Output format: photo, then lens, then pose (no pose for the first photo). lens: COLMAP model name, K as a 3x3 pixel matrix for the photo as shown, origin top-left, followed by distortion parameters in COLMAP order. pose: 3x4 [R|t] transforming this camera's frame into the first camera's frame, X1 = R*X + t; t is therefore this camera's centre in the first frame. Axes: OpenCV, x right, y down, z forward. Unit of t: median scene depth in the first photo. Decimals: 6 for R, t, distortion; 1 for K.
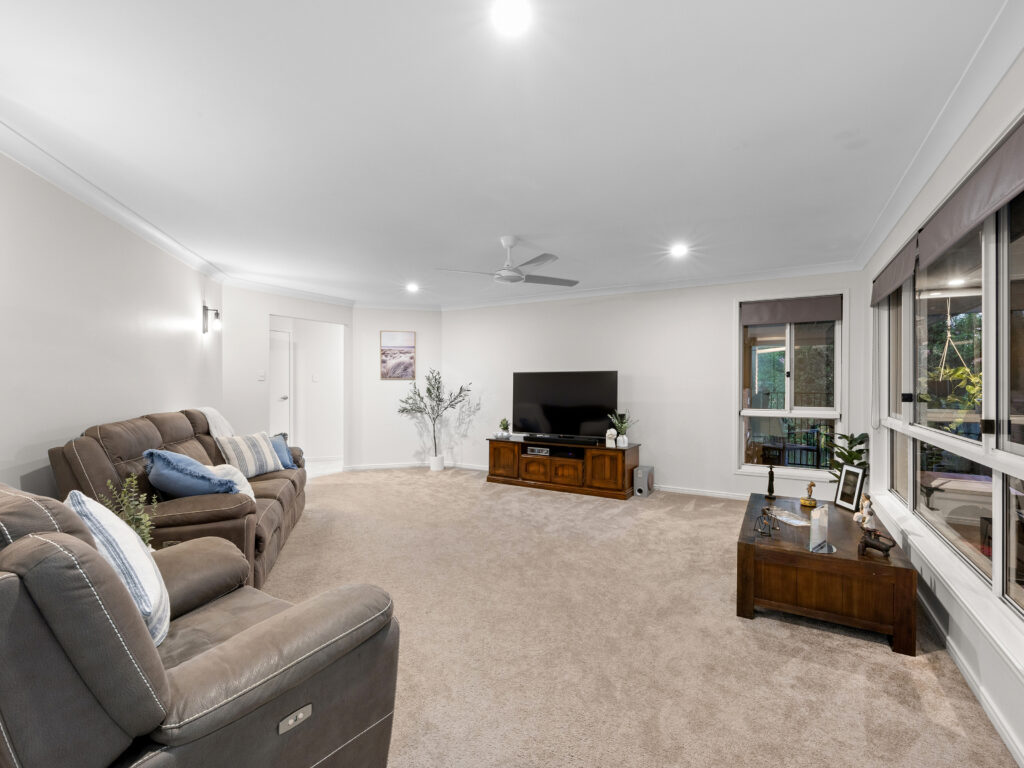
lens RADIAL K [[463.8, 0, 510.2], [0, 463.8, 378.5], [0, 0, 1]] dist [-0.003928, 0.000394]
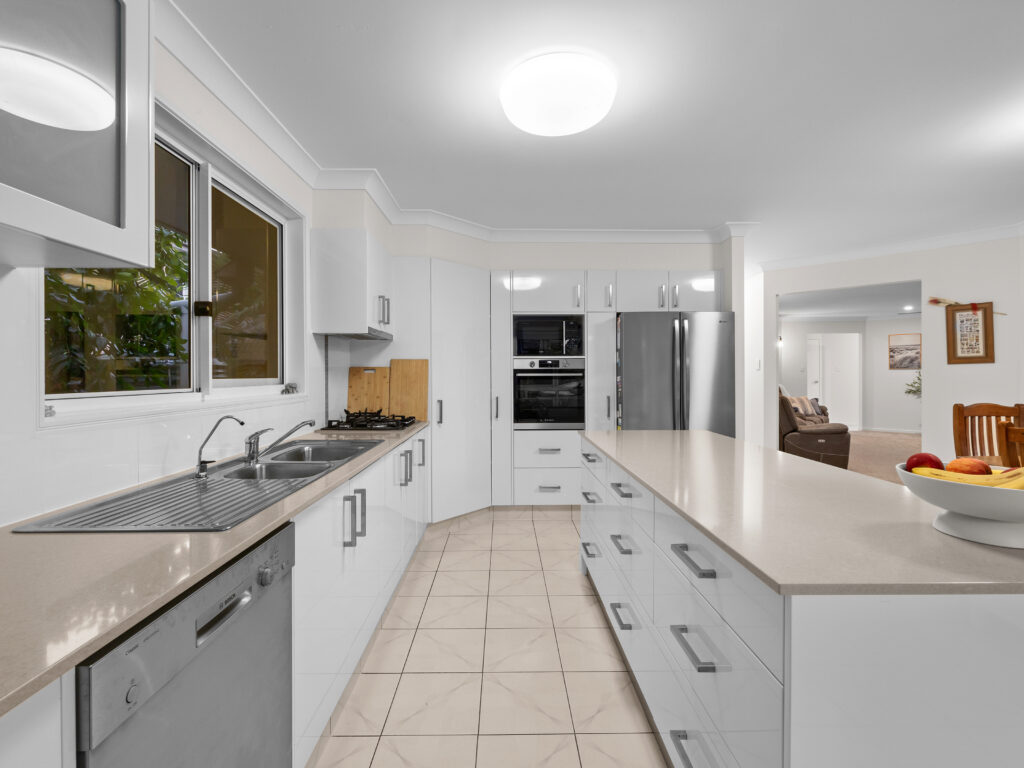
lens RADIAL K [[463.8, 0, 510.2], [0, 463.8, 378.5], [0, 0, 1]] dist [-0.003928, 0.000394]
pose [[0.513012, 0.007311, -0.858350, 0.340403], [0.013664, 0.999767, 0.016681, -0.009166], [0.858273, -0.020286, 0.512793, -0.719788]]
